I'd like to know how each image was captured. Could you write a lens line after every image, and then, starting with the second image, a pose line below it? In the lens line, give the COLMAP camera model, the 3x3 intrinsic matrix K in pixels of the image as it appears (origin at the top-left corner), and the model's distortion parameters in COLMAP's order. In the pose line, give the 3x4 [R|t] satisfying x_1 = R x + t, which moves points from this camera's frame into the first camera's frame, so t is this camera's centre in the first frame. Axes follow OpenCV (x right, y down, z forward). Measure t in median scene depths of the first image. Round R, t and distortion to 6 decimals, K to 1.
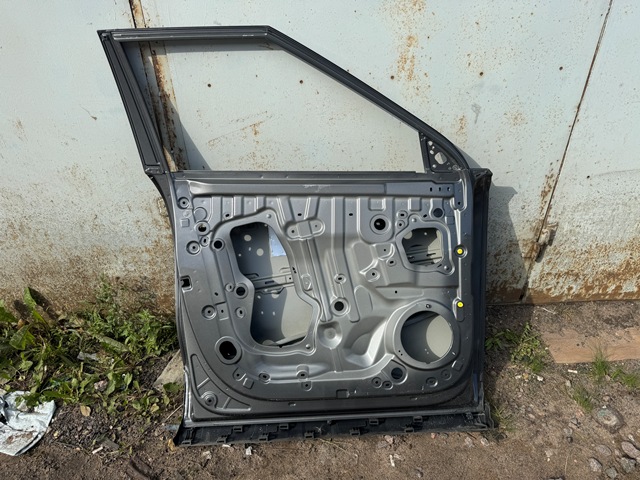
lens RADIAL K [[443.5, 0, 318.8], [0, 443.5, 241.4], [0, 0, 1]] dist [0.029806, -0.038809]
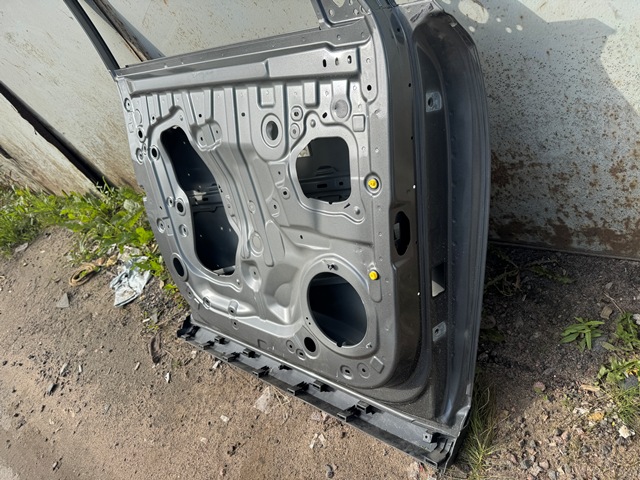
lens RADIAL K [[443.5, 0, 328.1], [0, 443.5, 245.4], [0, 0, 1]] dist [0.029806, -0.038809]
pose [[0.733524, 0.174727, -0.656821, 0.634149], [0.060012, 0.945966, 0.318665, -0.079582], [0.677009, -0.273166, 0.683402, 0.574630]]
